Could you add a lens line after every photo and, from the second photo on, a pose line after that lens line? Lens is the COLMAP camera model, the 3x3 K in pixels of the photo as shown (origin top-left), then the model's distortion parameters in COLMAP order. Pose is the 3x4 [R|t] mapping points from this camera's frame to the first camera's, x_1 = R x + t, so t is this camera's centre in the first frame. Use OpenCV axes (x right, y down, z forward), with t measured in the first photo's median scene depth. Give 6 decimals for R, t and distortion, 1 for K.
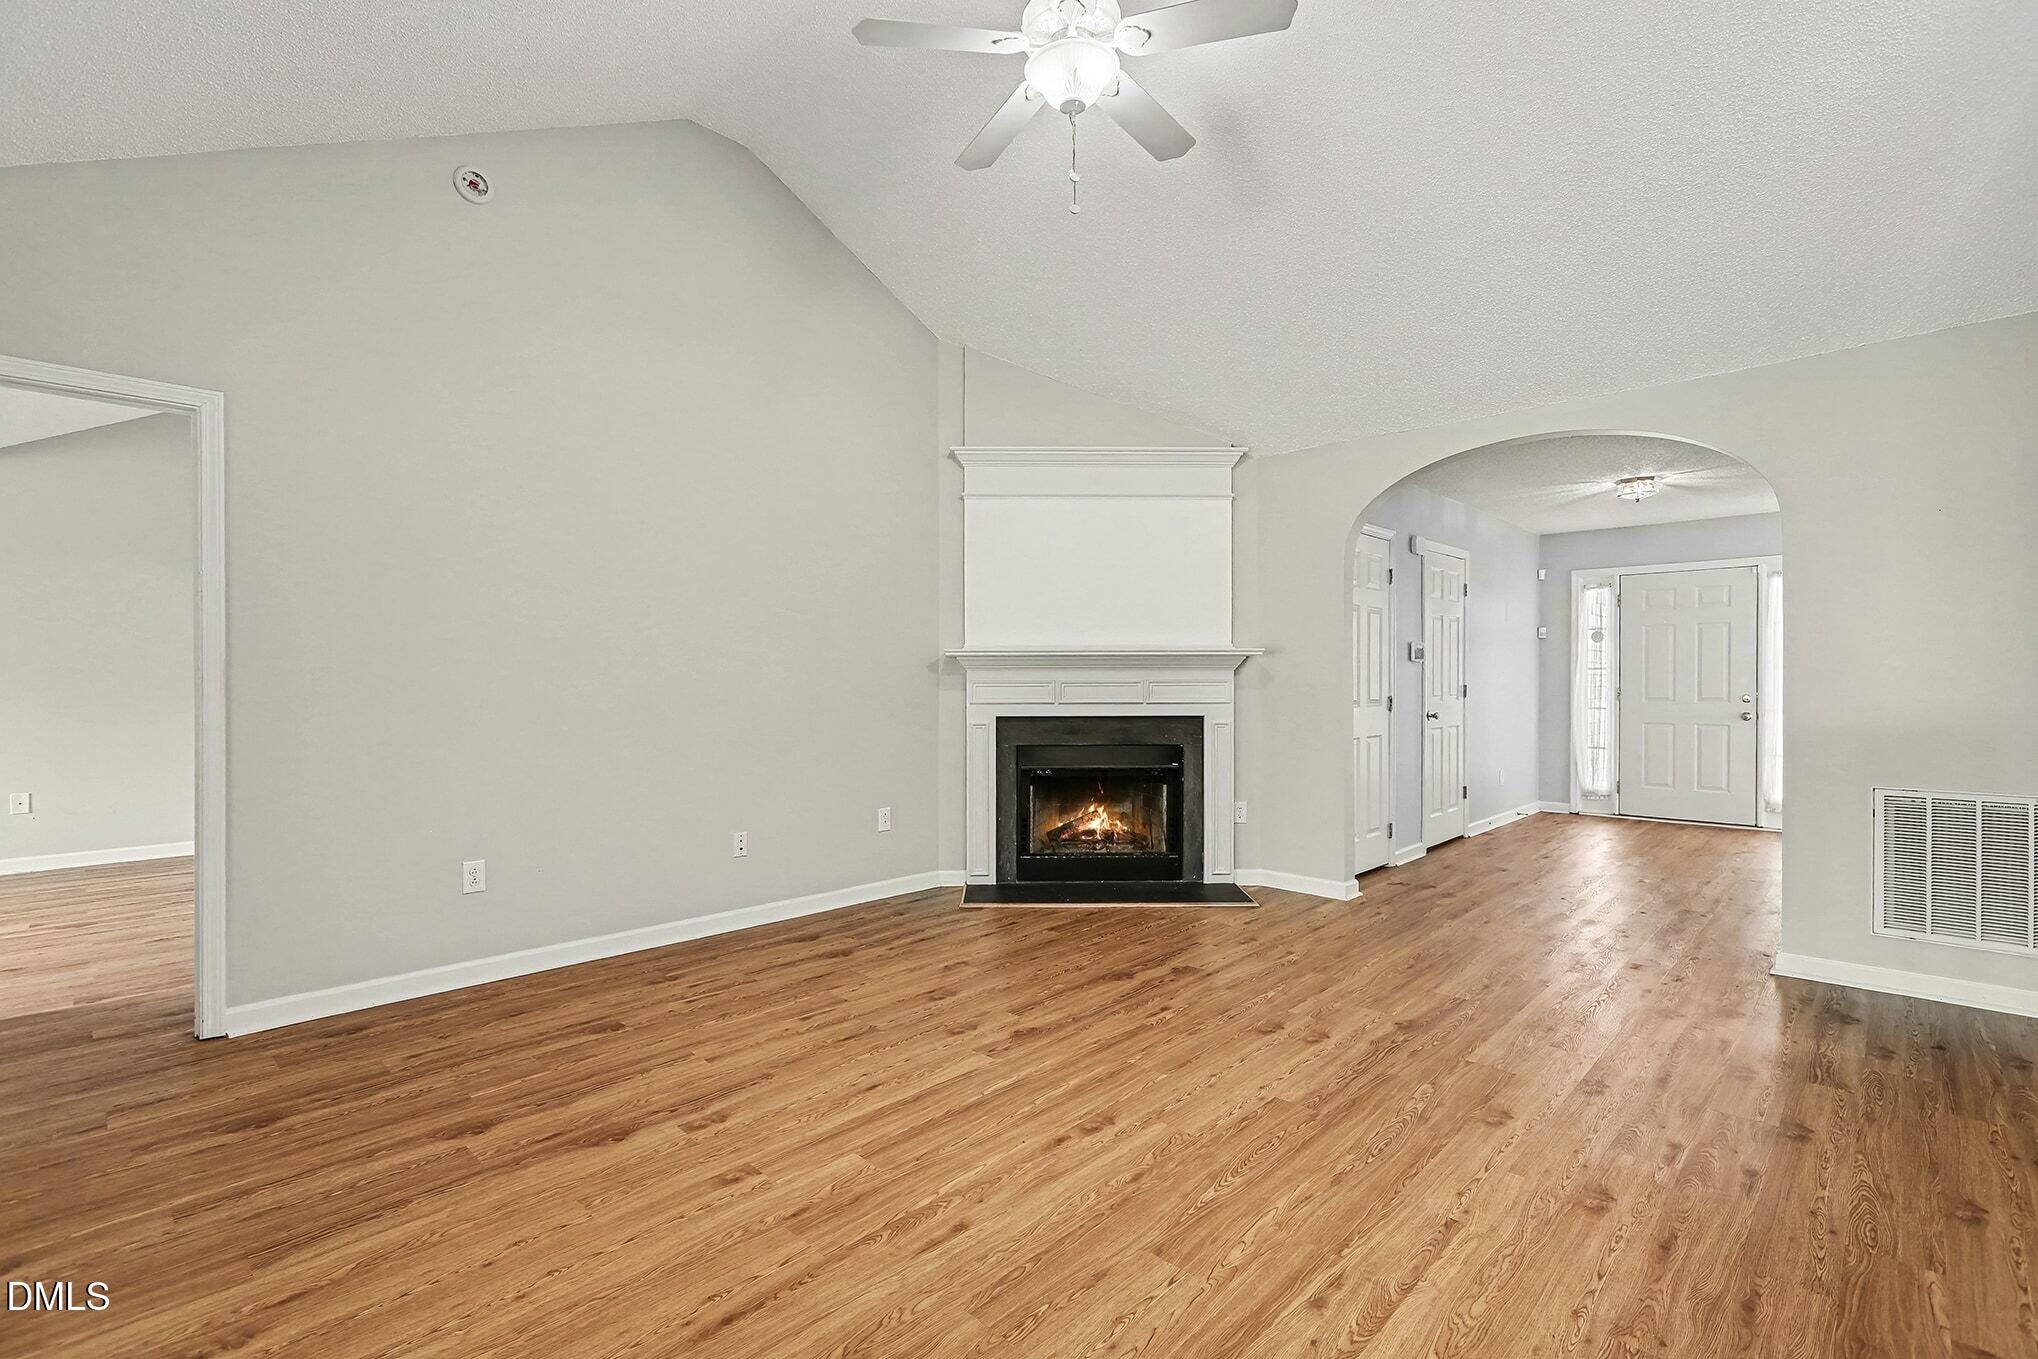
lens RADIAL K [[915.9, 0, 1014.8], [0, 915.9, 695.9], [0, 0, 1]] dist [-0.002507, -0.000275]
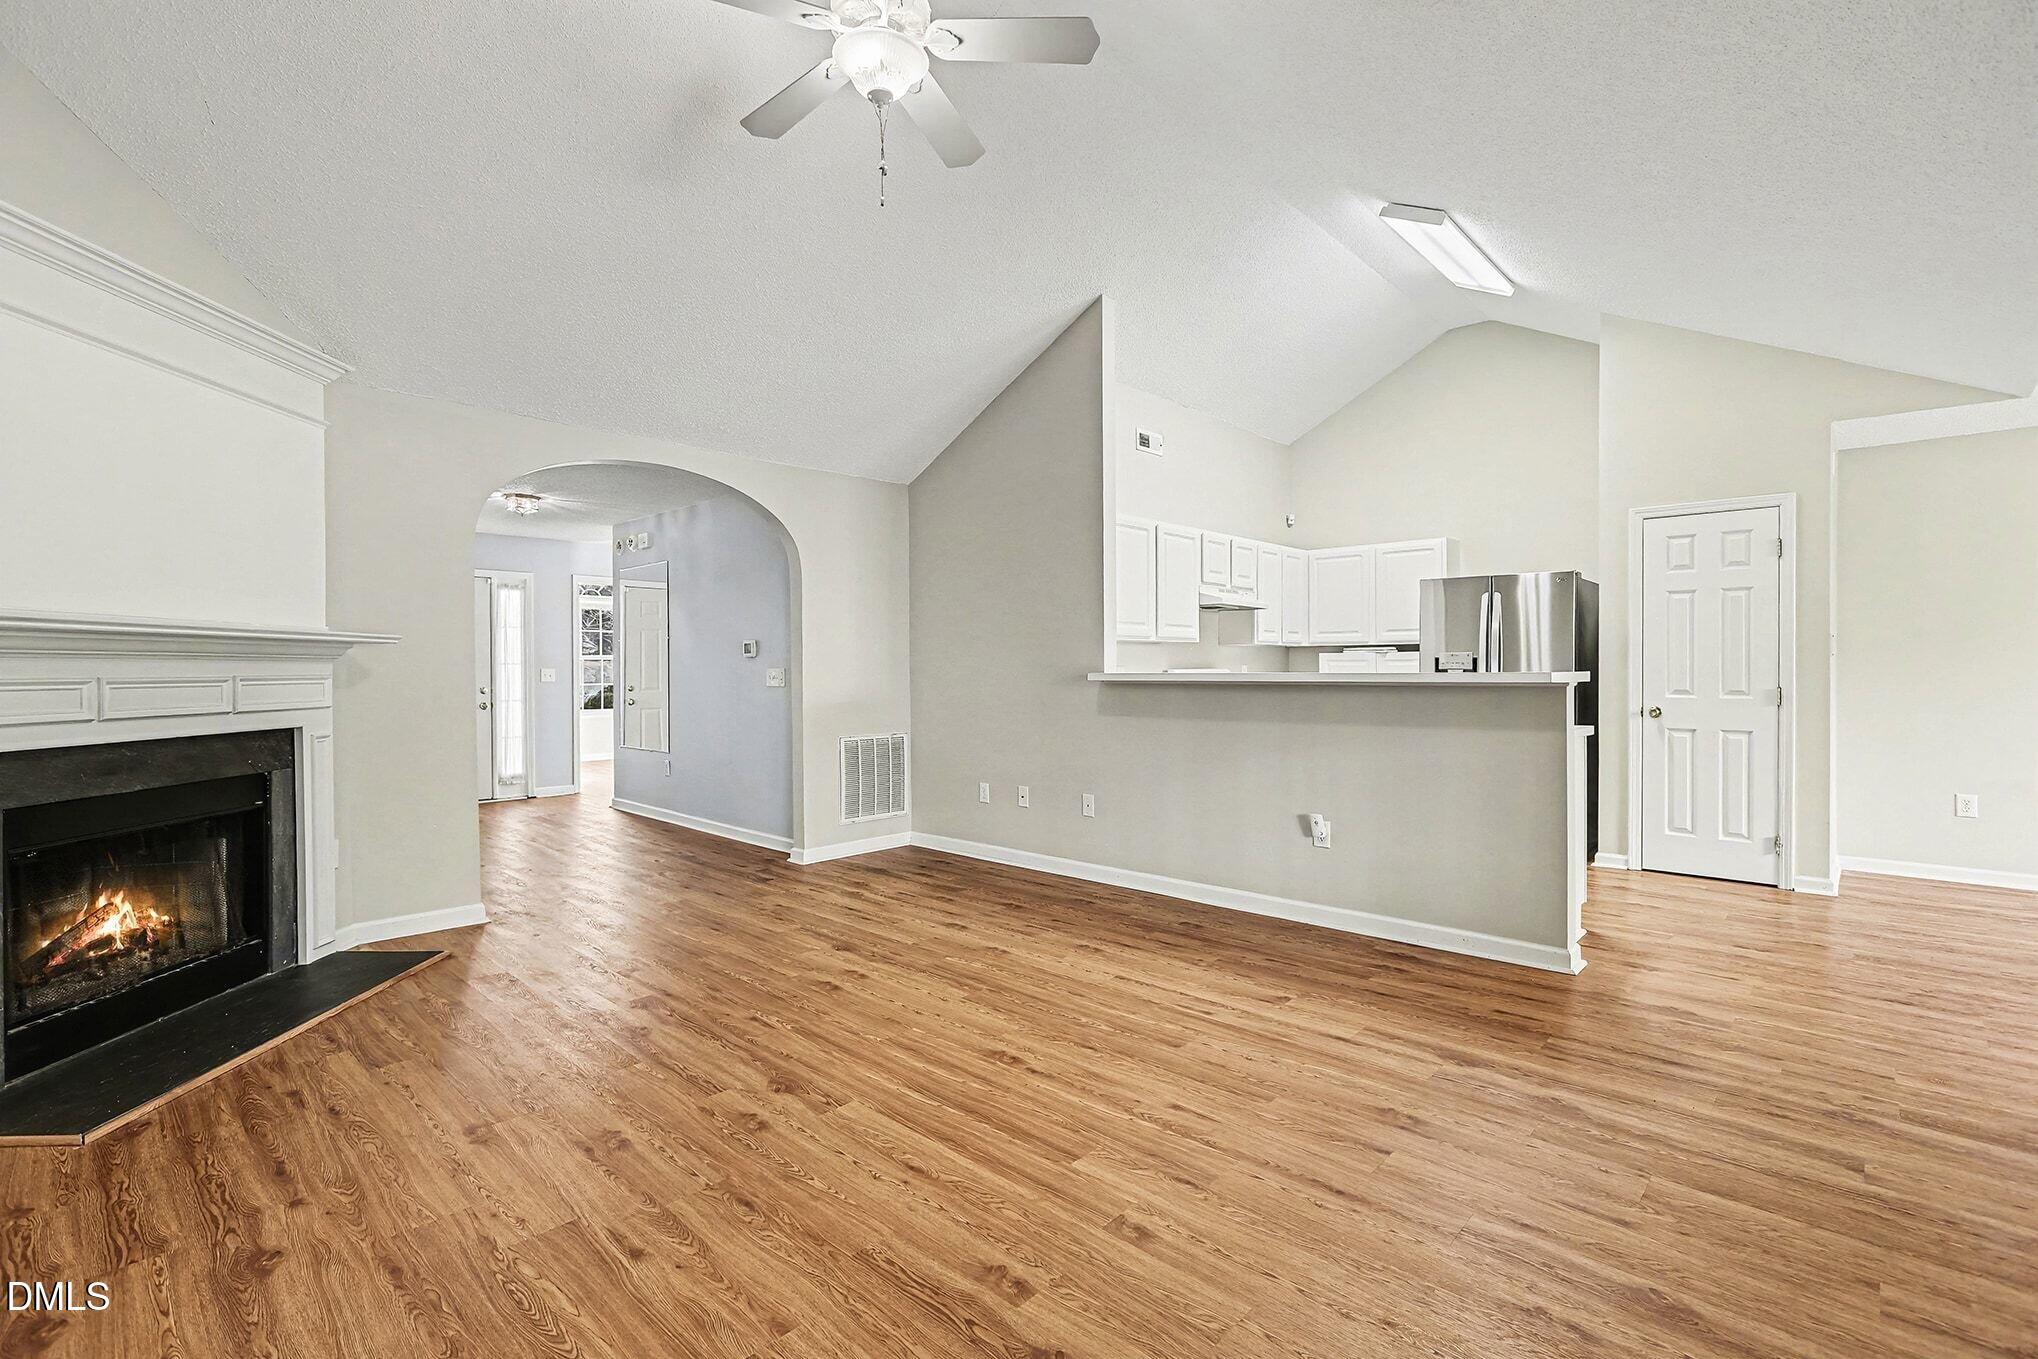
lens RADIAL K [[897.0, 0, 1020.6], [0, 897.0, 679.4], [0, 0, 1]] dist [-0.001256, -0.027906]
pose [[-0.010387, -0.006366, 0.999926, -0.473506], [0.020001, 0.999778, 0.006573, -0.007001], [-0.999746, 0.020067, -0.010257, 0.449034]]
